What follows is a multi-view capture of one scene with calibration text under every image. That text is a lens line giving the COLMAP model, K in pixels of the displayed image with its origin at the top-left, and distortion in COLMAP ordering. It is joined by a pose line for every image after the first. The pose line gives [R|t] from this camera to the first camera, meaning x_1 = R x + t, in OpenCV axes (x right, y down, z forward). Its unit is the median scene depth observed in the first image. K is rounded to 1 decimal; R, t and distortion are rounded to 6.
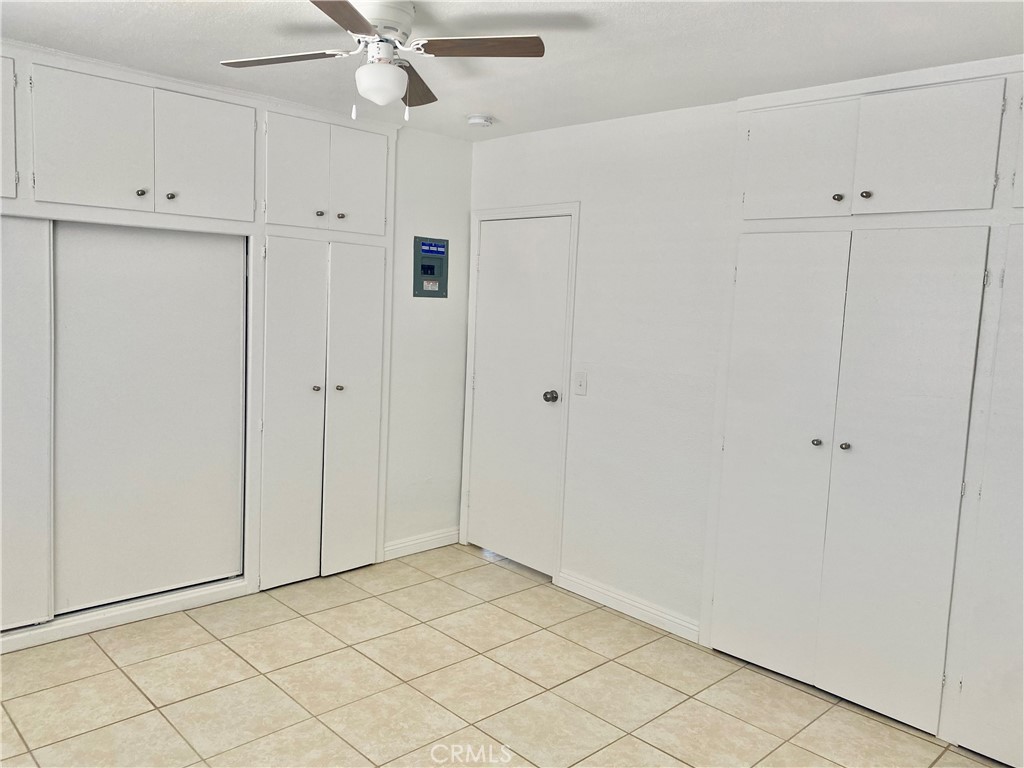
lens RADIAL K [[784.9, 0, 512.0], [0, 784.9, 381.9], [0, 0, 1]] dist [0.036117, -0.028771]
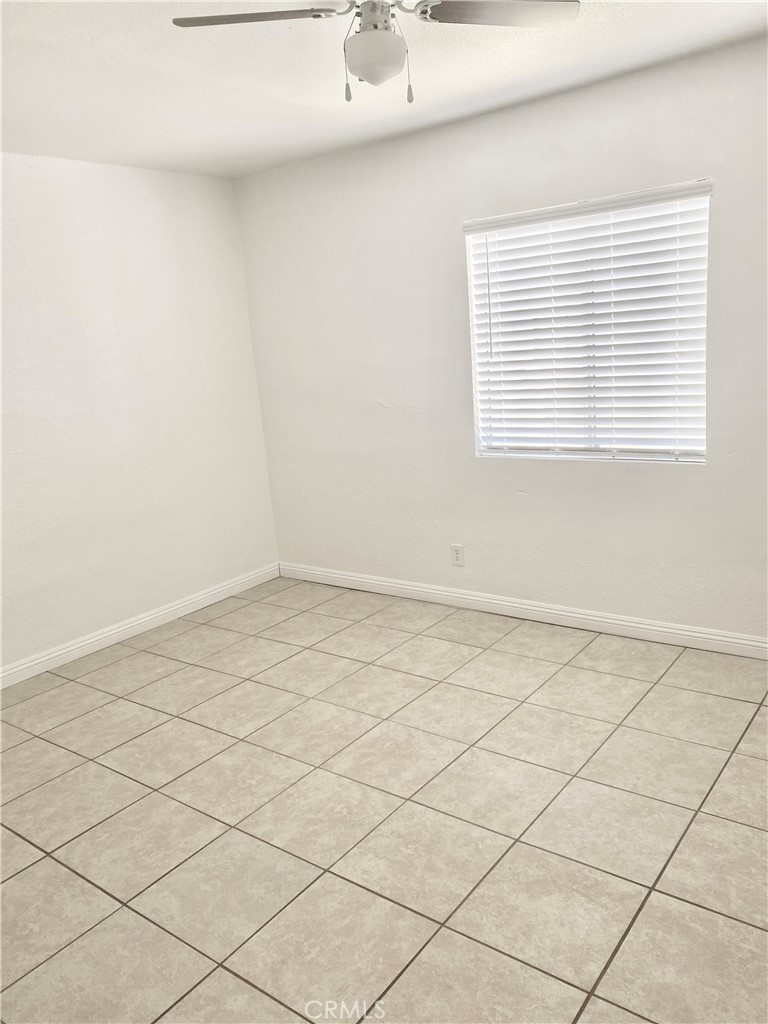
lens RADIAL K [[784.9, 0, 385.4], [0, 784.9, 514.7], [0, 0, 1]] dist [0.036117, -0.028771]
pose [[-0.987643, 0.069238, -0.140597, -0.021909], [0.019044, 0.943491, 0.330850, -0.164087], [0.155560, 0.324084, -0.933151, 1.576293]]
